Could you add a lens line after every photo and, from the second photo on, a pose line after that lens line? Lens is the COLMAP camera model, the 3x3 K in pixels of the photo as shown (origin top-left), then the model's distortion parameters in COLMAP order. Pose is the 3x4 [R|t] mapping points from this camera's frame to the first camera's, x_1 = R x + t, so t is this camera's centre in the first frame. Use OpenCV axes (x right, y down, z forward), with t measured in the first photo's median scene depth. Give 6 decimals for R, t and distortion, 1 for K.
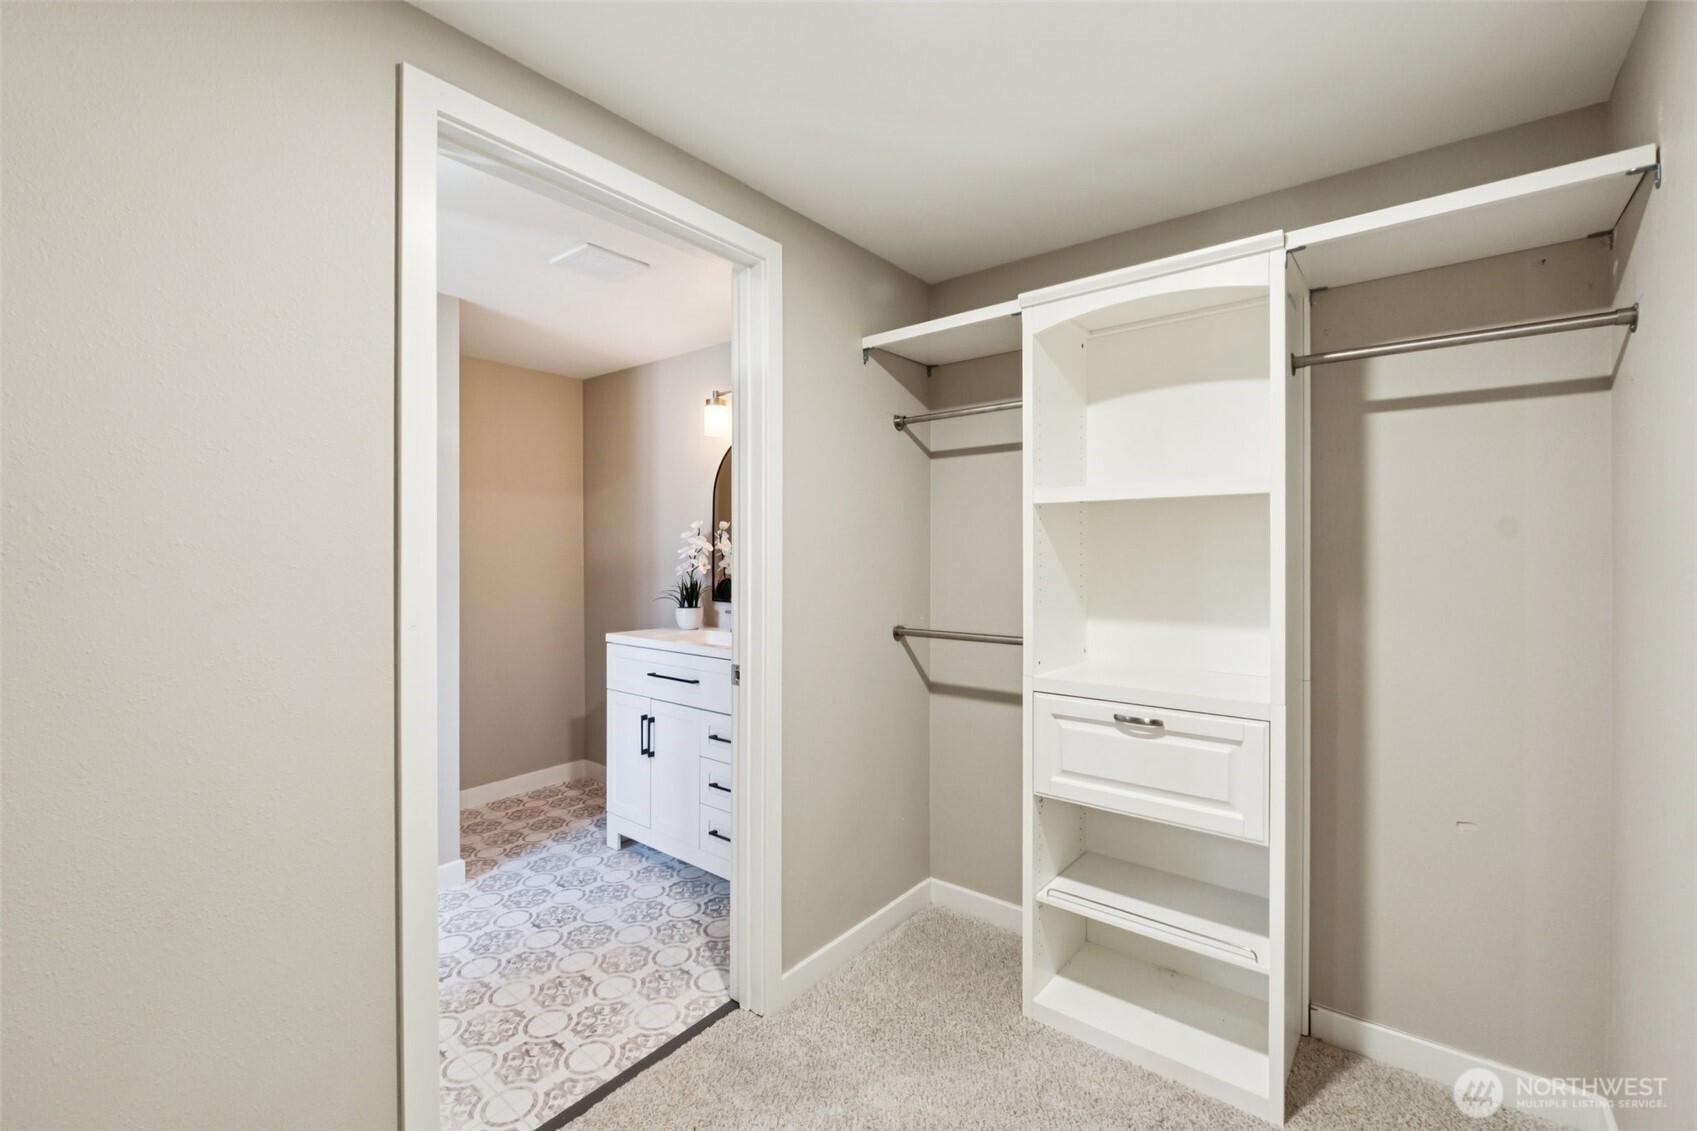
lens RADIAL K [[708.6, 0, 855.0], [0, 708.6, 553.7], [0, 0, 1]] dist [-0.014836, -0.000565]
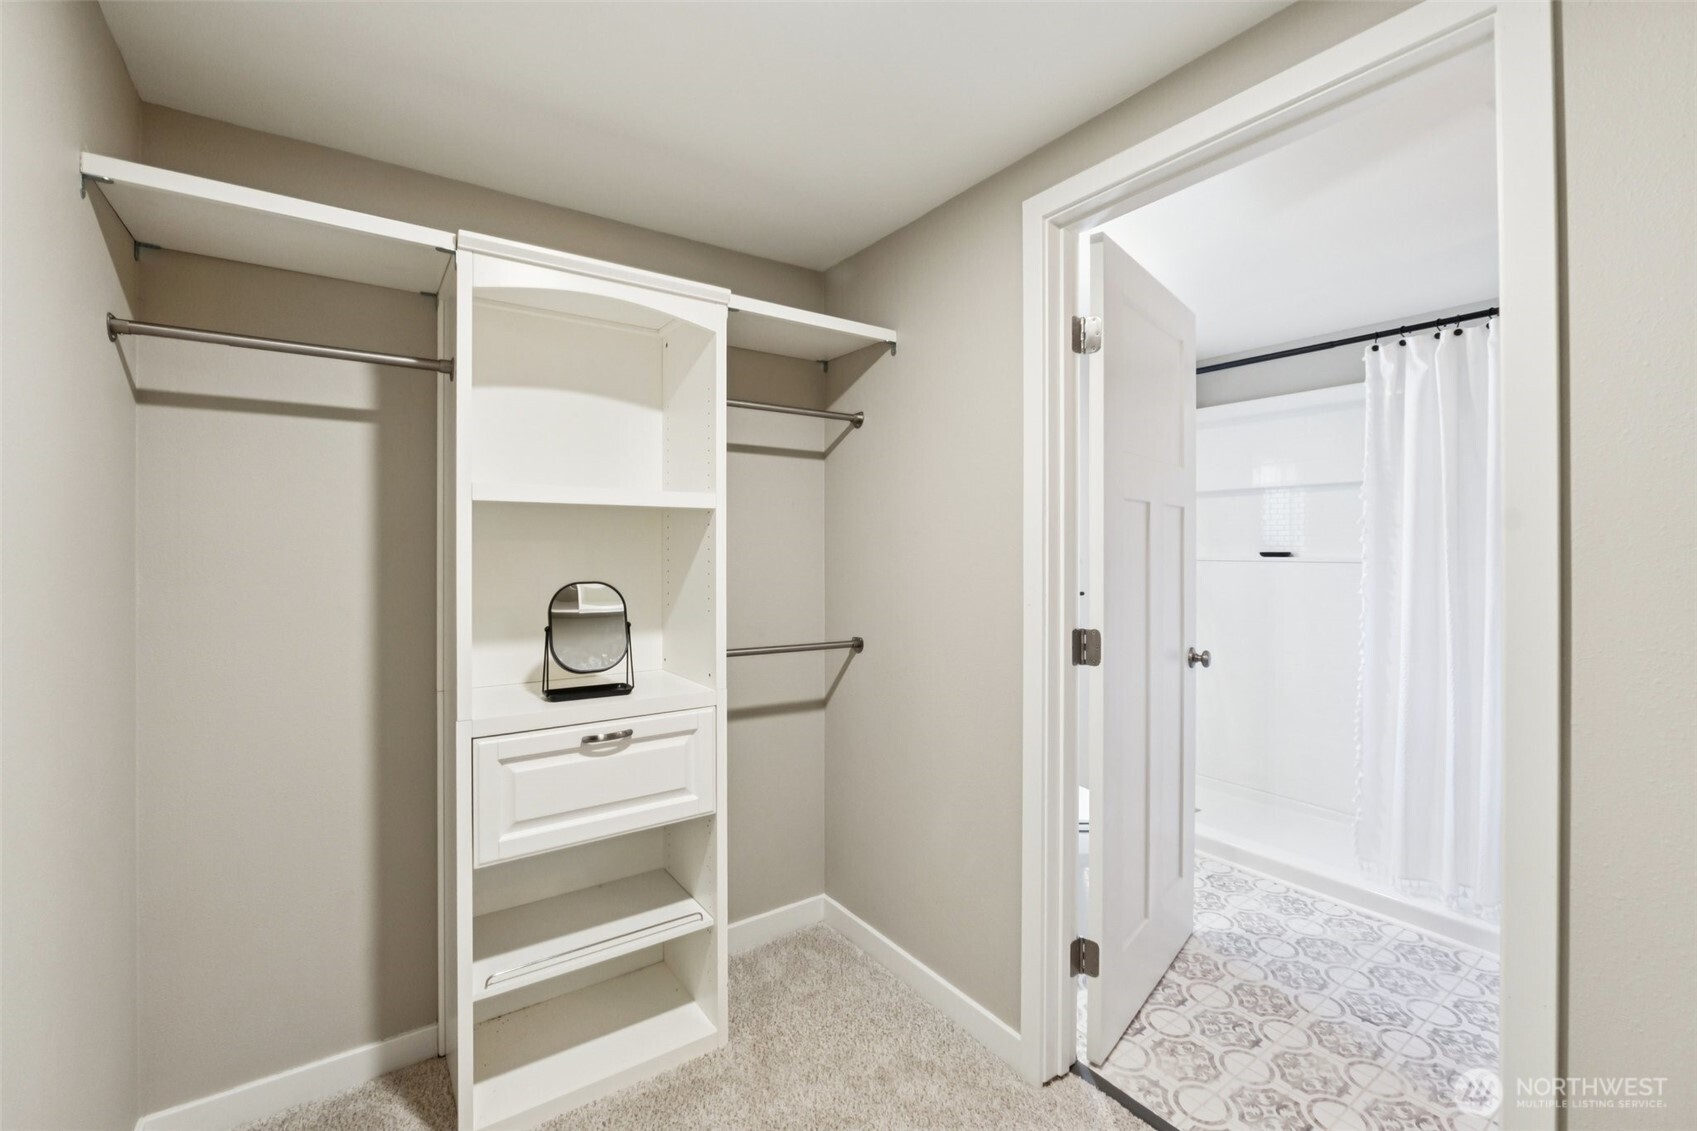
lens RADIAL K [[727.8, 0, 853.8], [0, 727.8, 556.0], [0, 0, 1]] dist [0.001540, 0.000167]
pose [[0.269003, 0.000058, 0.963139, -0.467706], [0.005684, 0.999982, -0.001648, -0.005669], [-0.963122, 0.005918, 0.268998, 0.416573]]
